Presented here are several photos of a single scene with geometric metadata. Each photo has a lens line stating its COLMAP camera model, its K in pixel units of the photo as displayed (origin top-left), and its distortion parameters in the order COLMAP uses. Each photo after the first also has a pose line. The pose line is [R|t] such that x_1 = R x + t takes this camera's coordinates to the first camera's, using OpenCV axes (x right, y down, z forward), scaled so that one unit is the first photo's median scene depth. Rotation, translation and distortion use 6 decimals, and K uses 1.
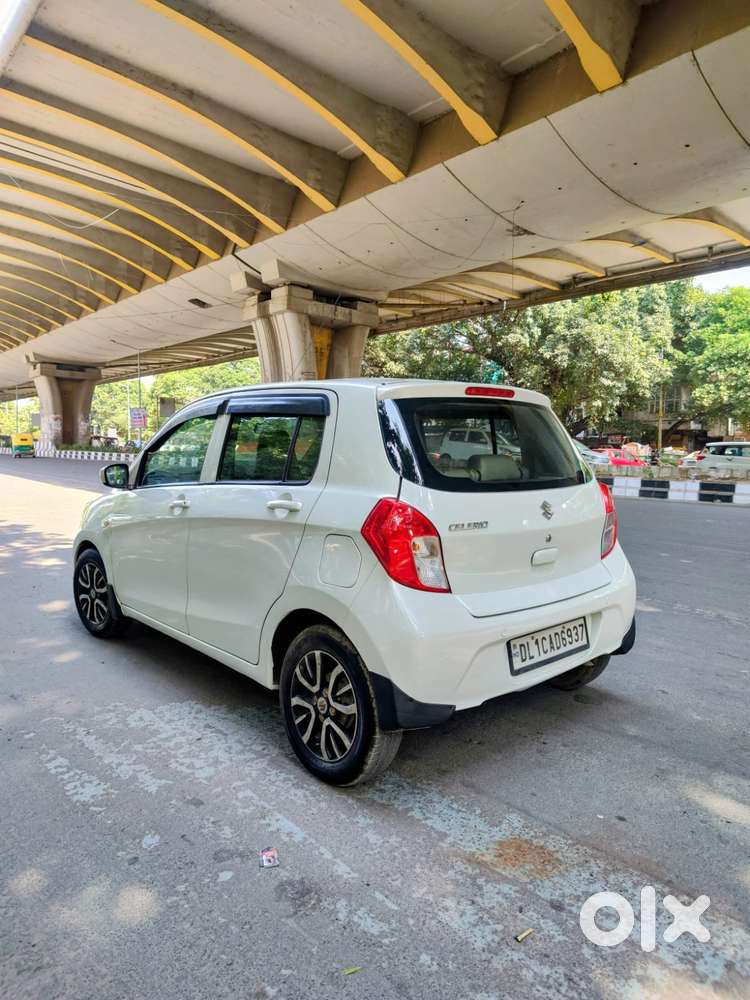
lens RADIAL K [[660.0, 0, 372.6], [0, 660.0, 491.0], [0, 0, 1]] dist [0.003188, 0.000985]
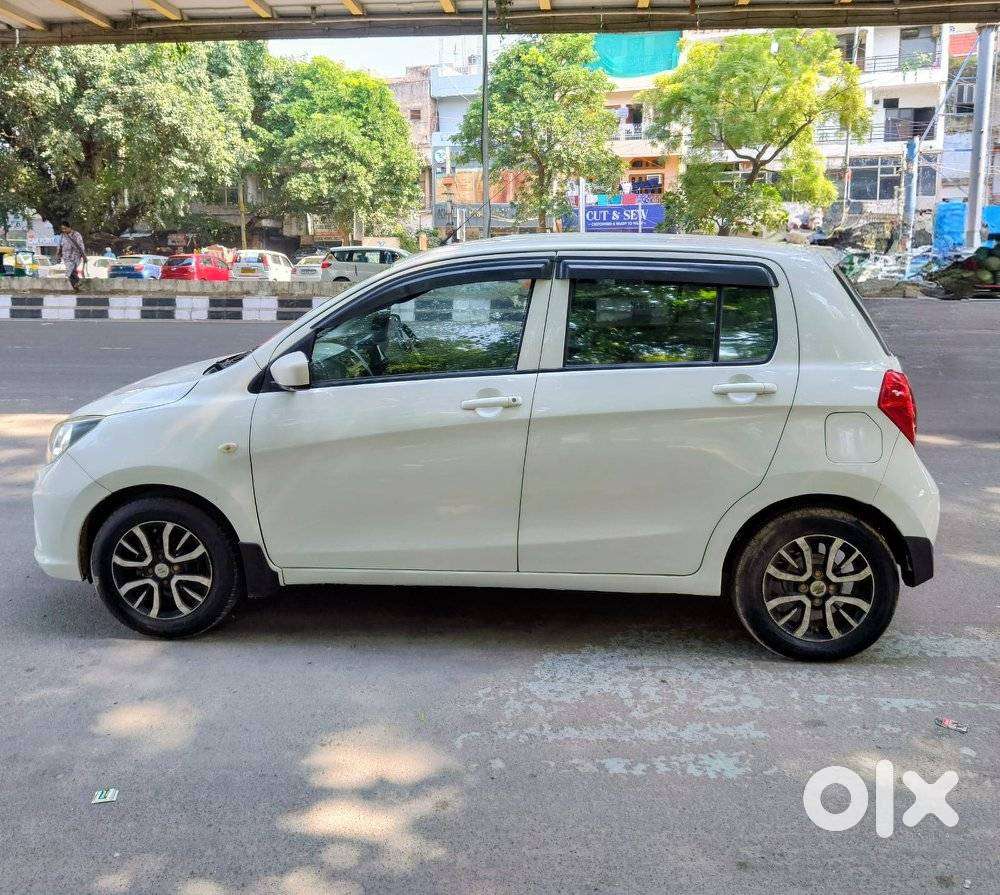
lens RADIAL K [[885.7, 0, 500.1], [0, 885.7, 352.6], [0, 0, 1]] dist [0.004848, -0.005597]
pose [[0.725993, -0.091561, 0.681580, -0.105826], [0.054392, 0.995637, 0.075814, -0.012116], [-0.685548, -0.017968, 0.727806, 0.031820]]
